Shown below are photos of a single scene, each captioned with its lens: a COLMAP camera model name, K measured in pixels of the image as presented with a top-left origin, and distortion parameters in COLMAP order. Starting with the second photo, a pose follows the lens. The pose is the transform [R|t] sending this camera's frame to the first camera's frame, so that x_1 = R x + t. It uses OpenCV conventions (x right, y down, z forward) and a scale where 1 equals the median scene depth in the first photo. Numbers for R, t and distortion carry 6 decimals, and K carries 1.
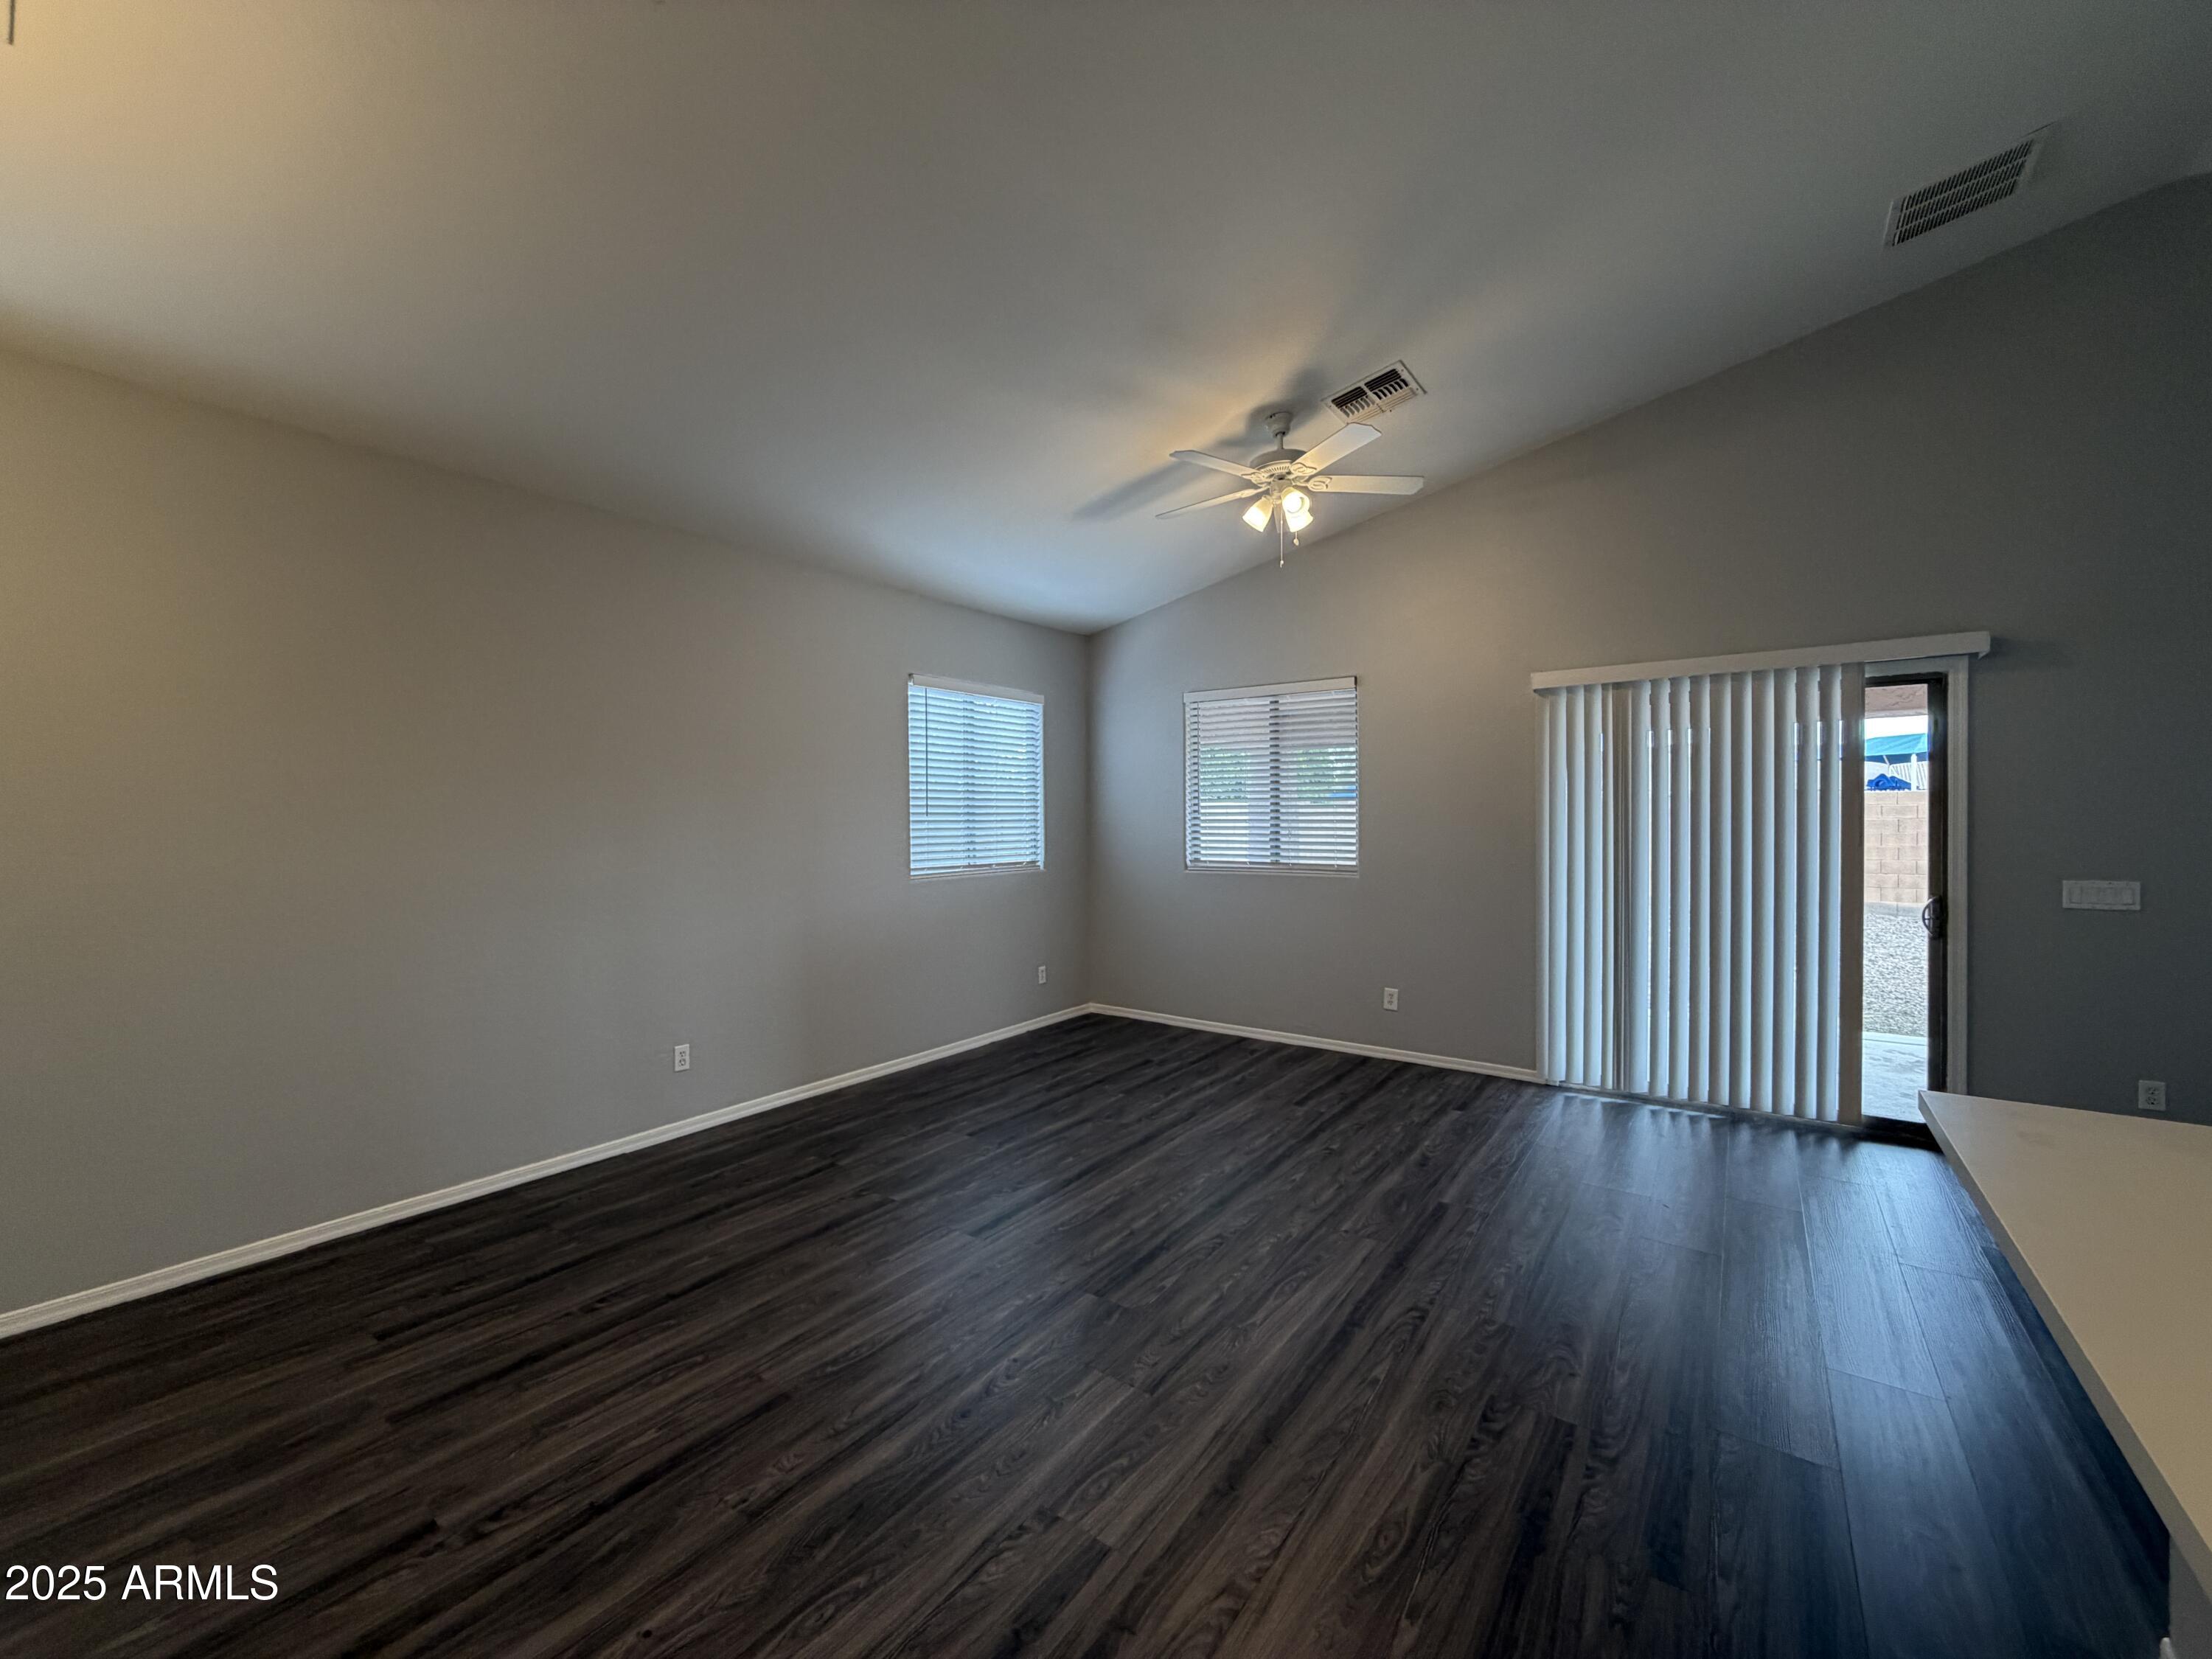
lens RADIAL K [[876.6, 0, 1108.7], [0, 876.6, 821.7], [0, 0, 1]] dist [-0.003768, 0.000435]
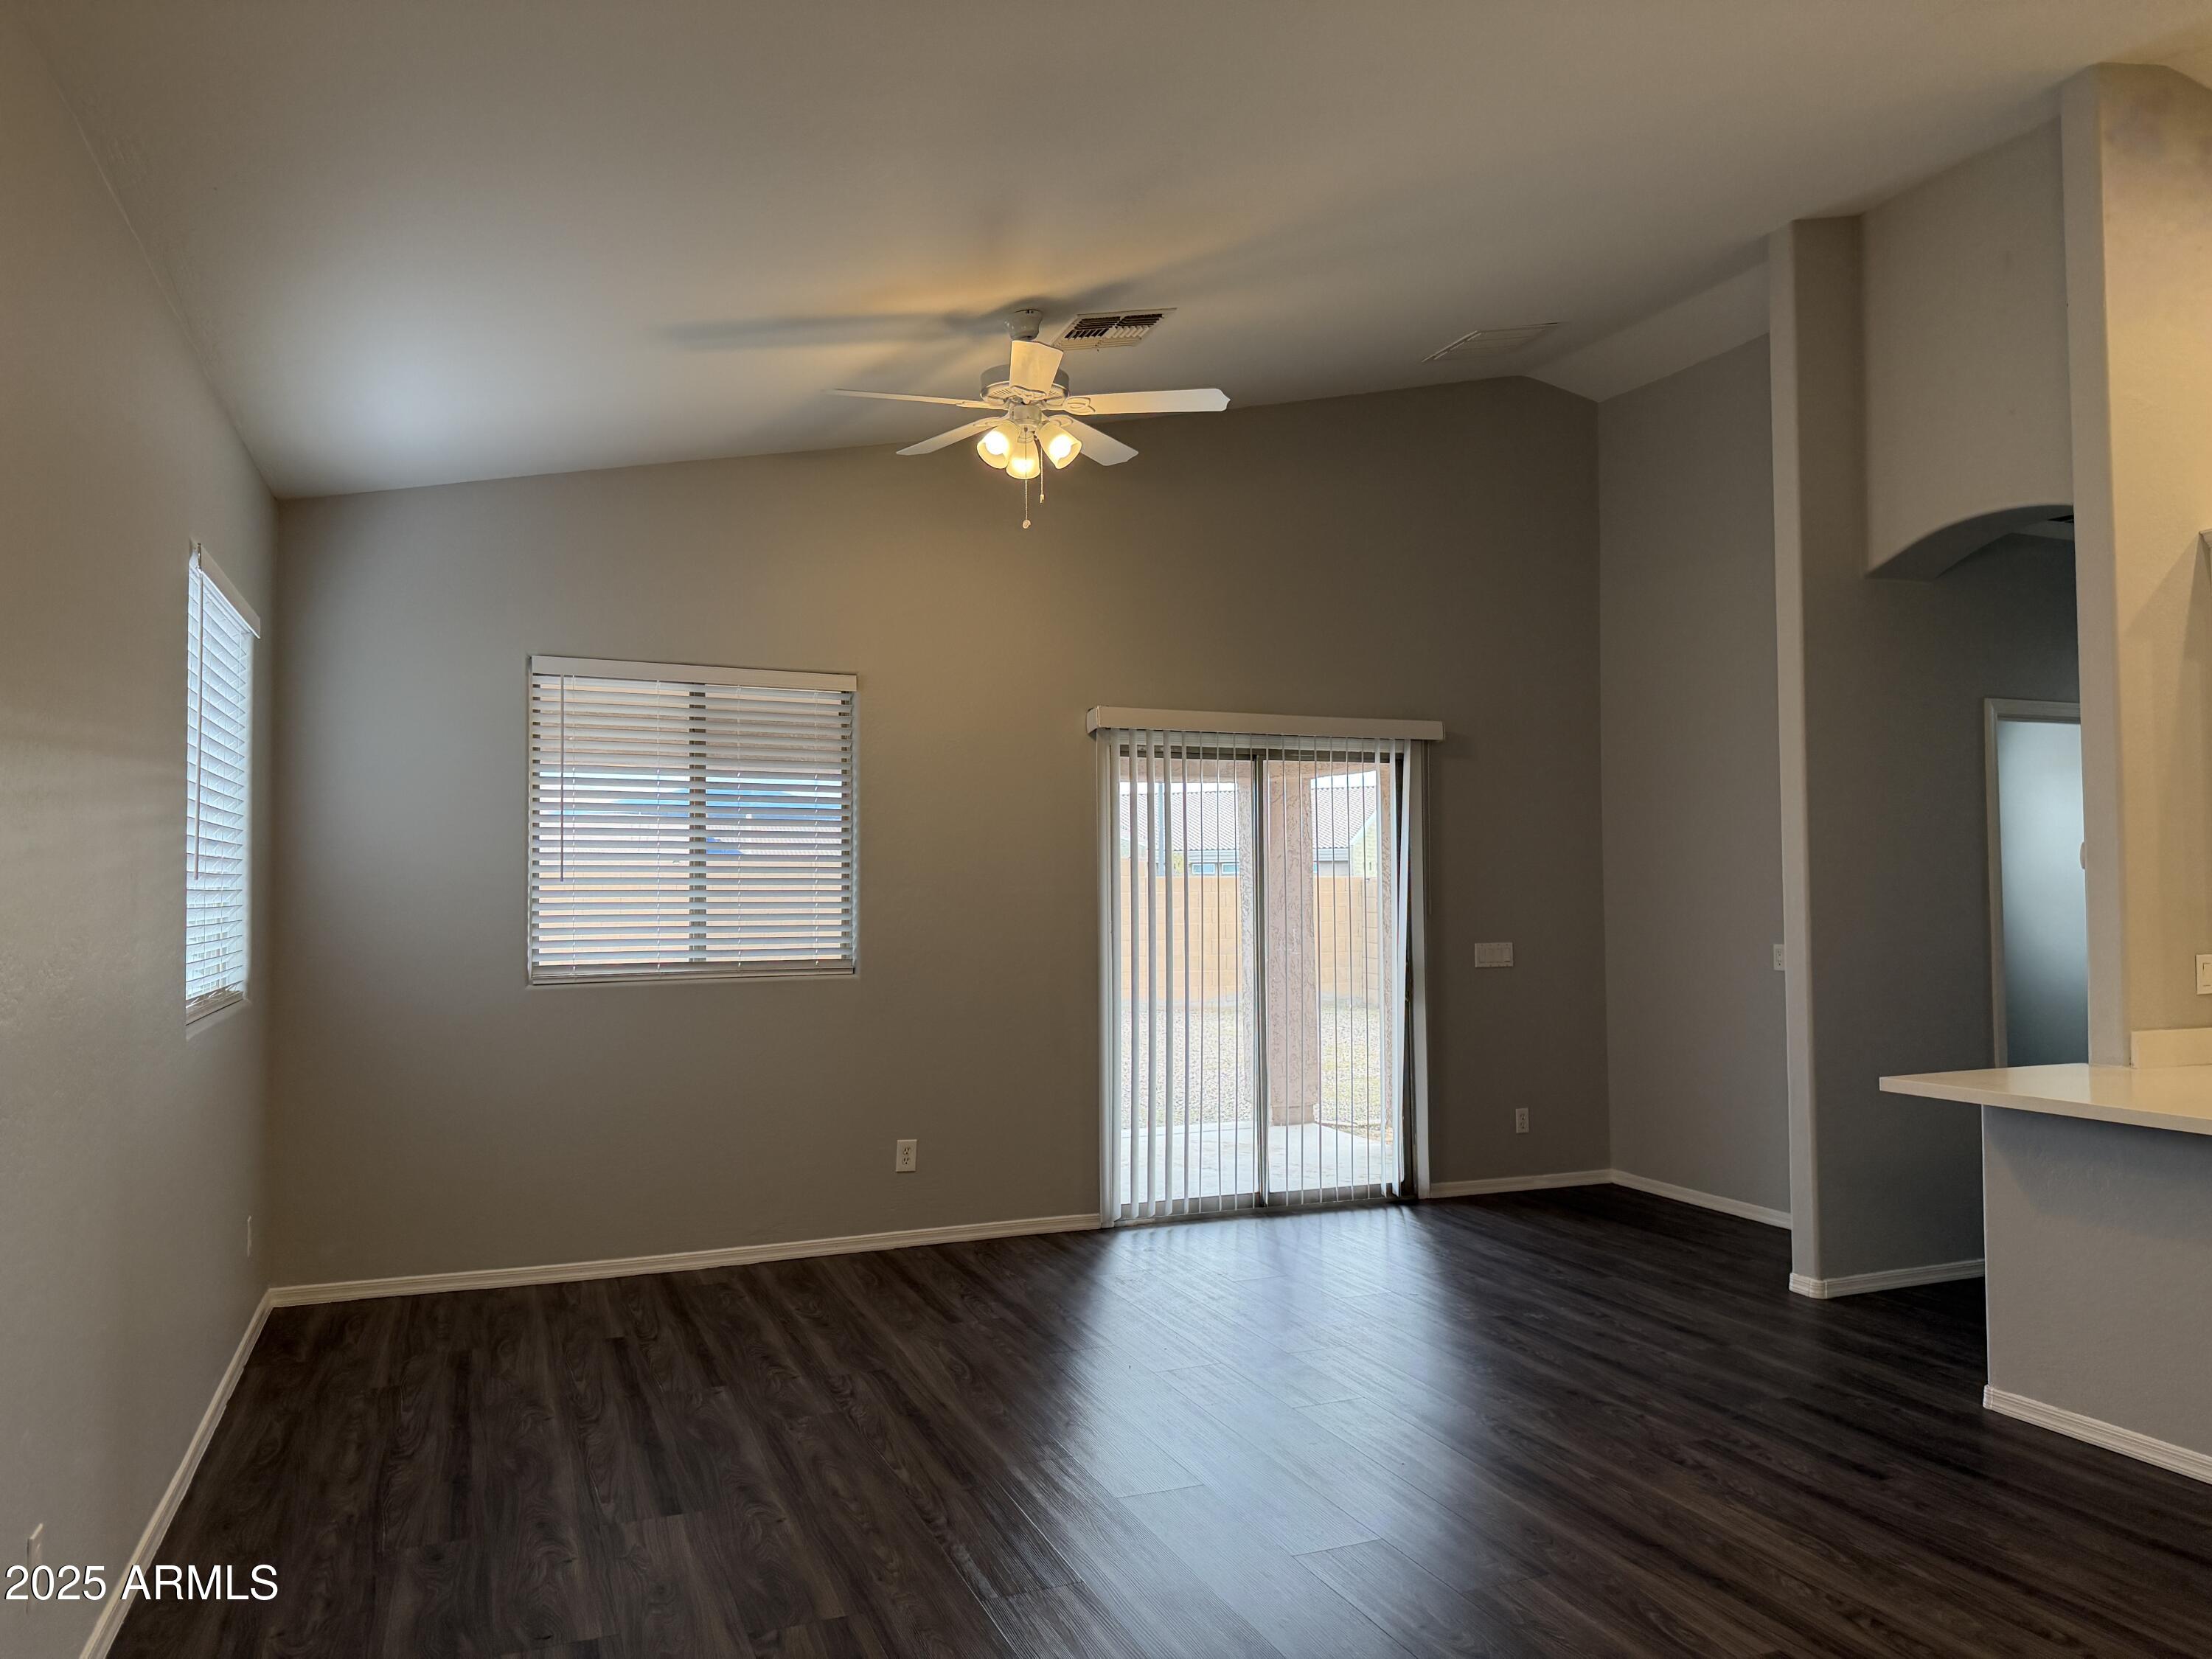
lens RADIAL K [[1538.8, 0, 1110.3], [0, 1538.8, 807.3], [0, 0, 1]] dist [0.039133, -0.049548]
pose [[0.525198, 0.047470, 0.849655, -0.740553], [0.004408, 0.998278, -0.058498, 0.004935], [-0.850969, 0.034468, 0.524084, 0.281588]]
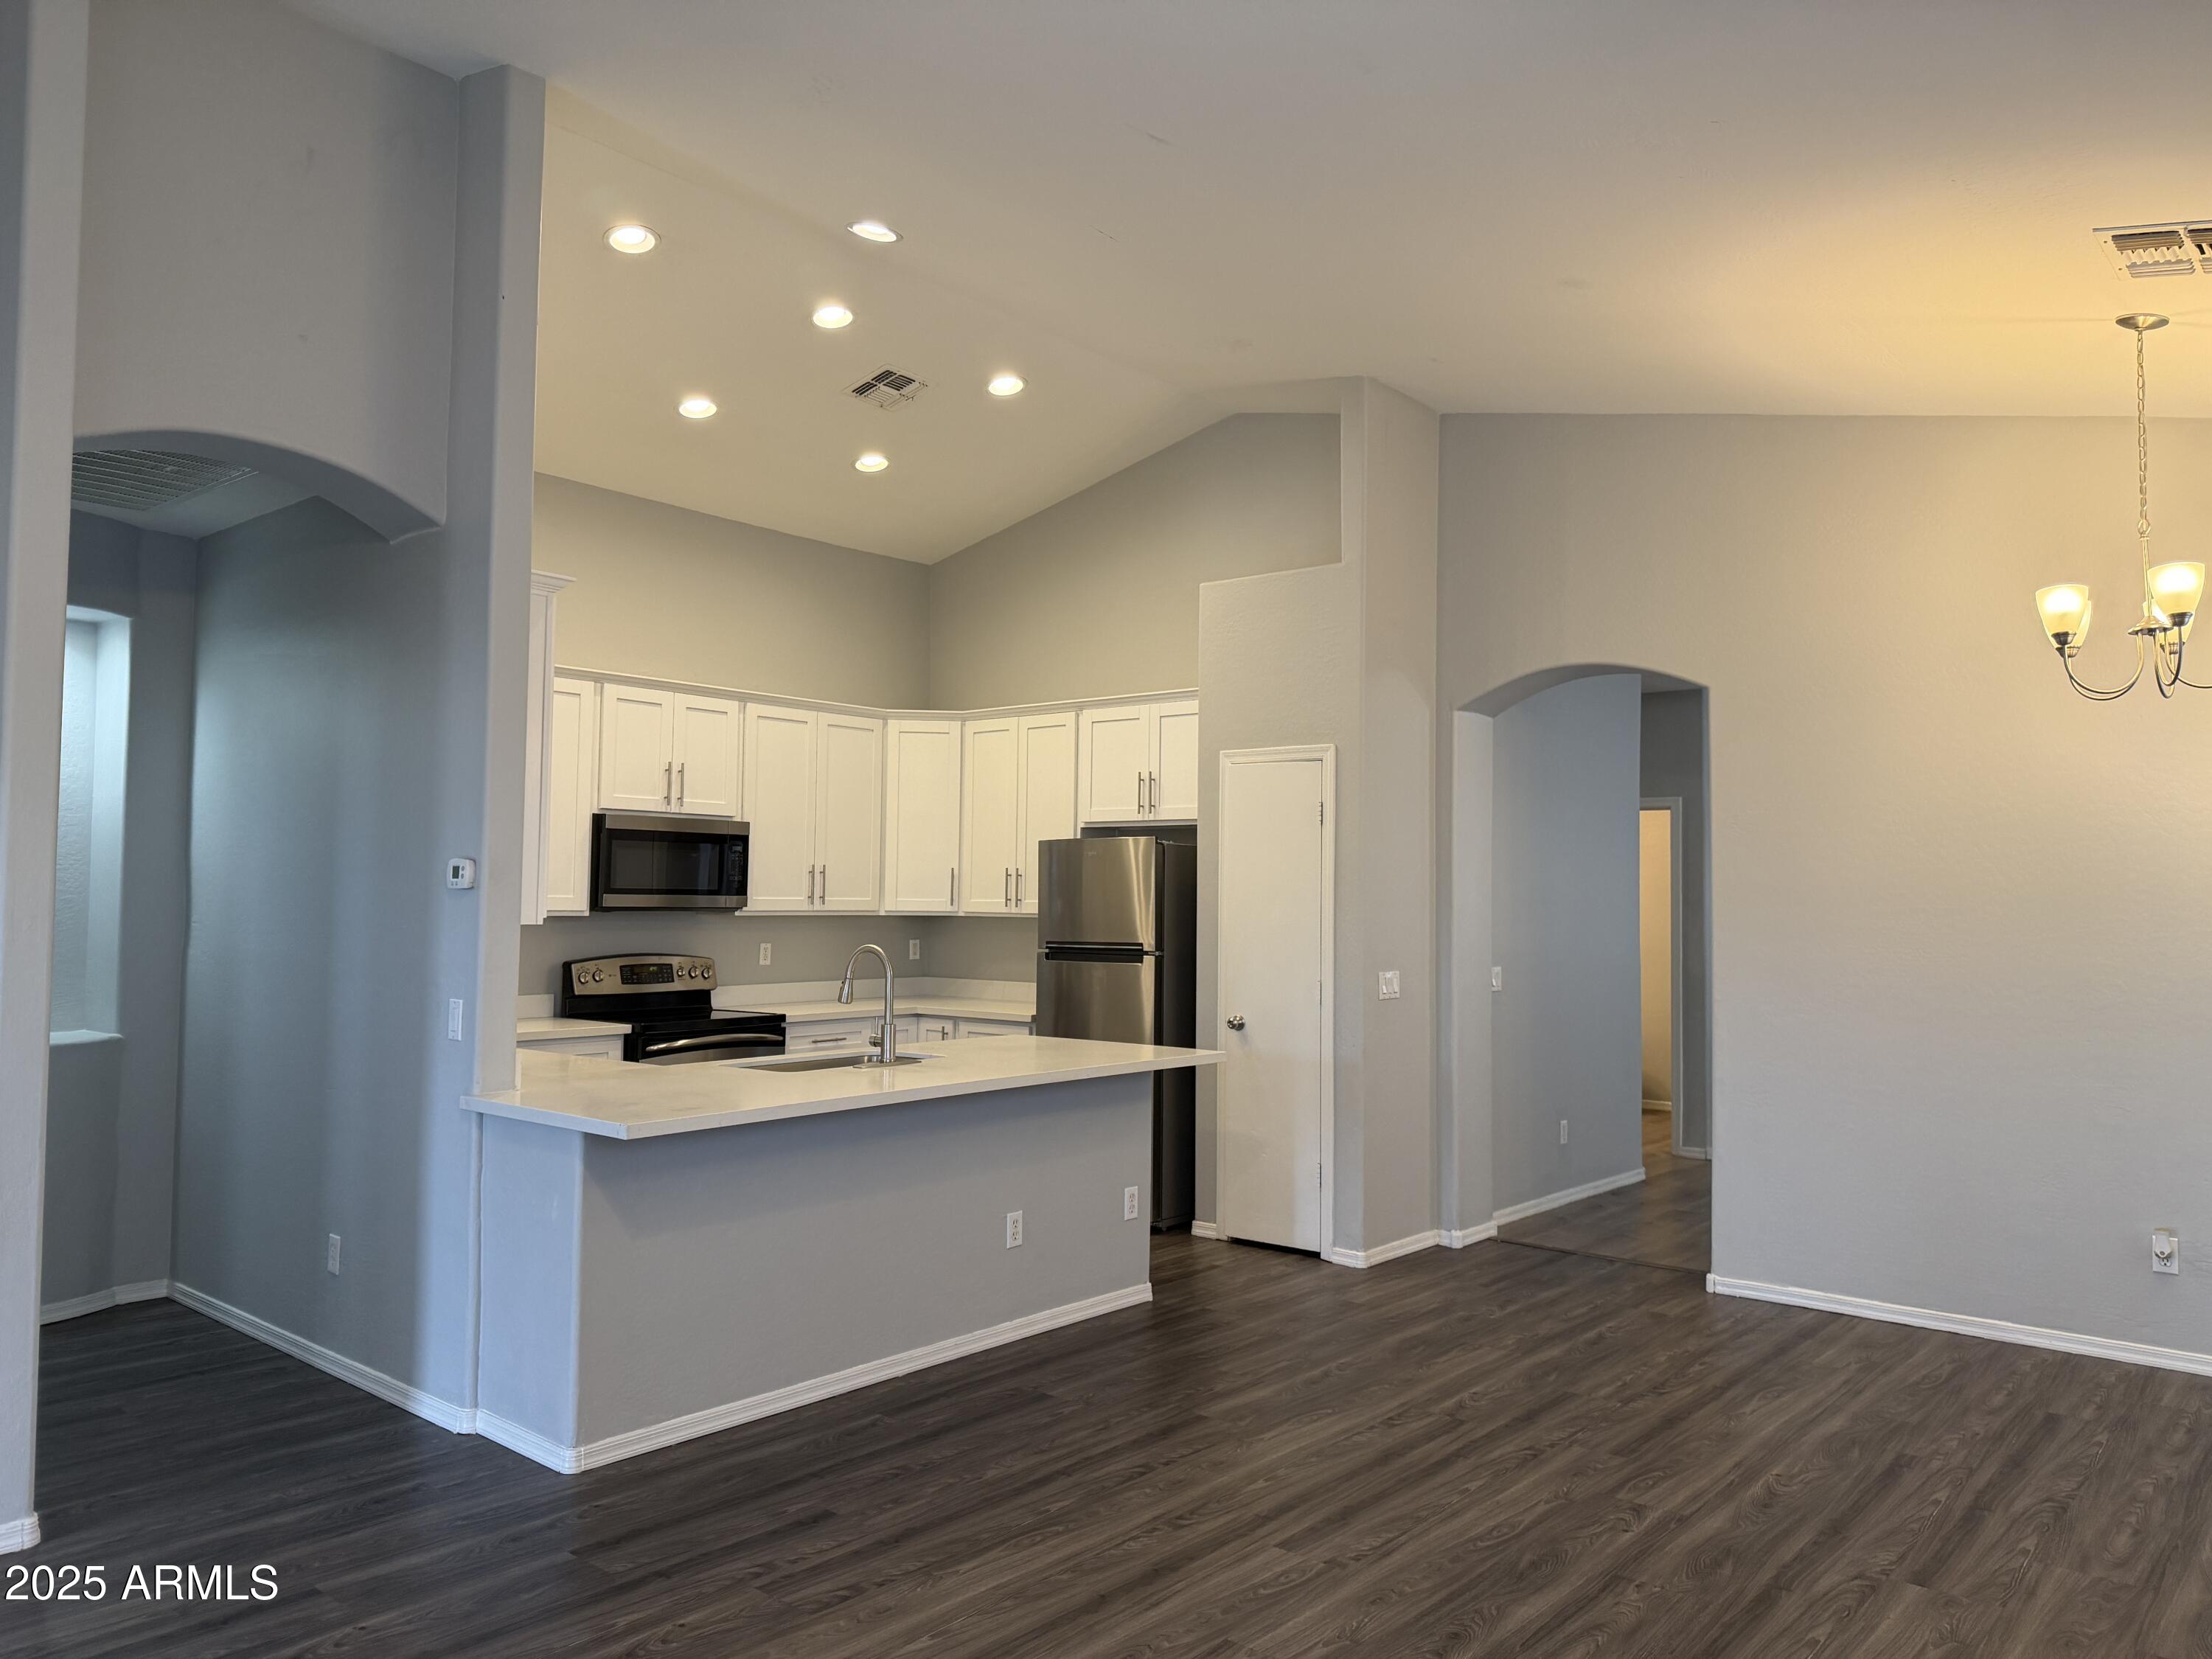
lens RADIAL K [[1538.8, 0, 1126.1], [0, 1538.8, 834.8], [0, 0, 1]] dist [0.039133, -0.049548]
pose [[-0.996959, -0.004696, 0.077785, 0.017532], [-0.008053, 0.999047, -0.042893, -0.005357], [-0.077510, -0.043389, -0.996047, 1.231587]]
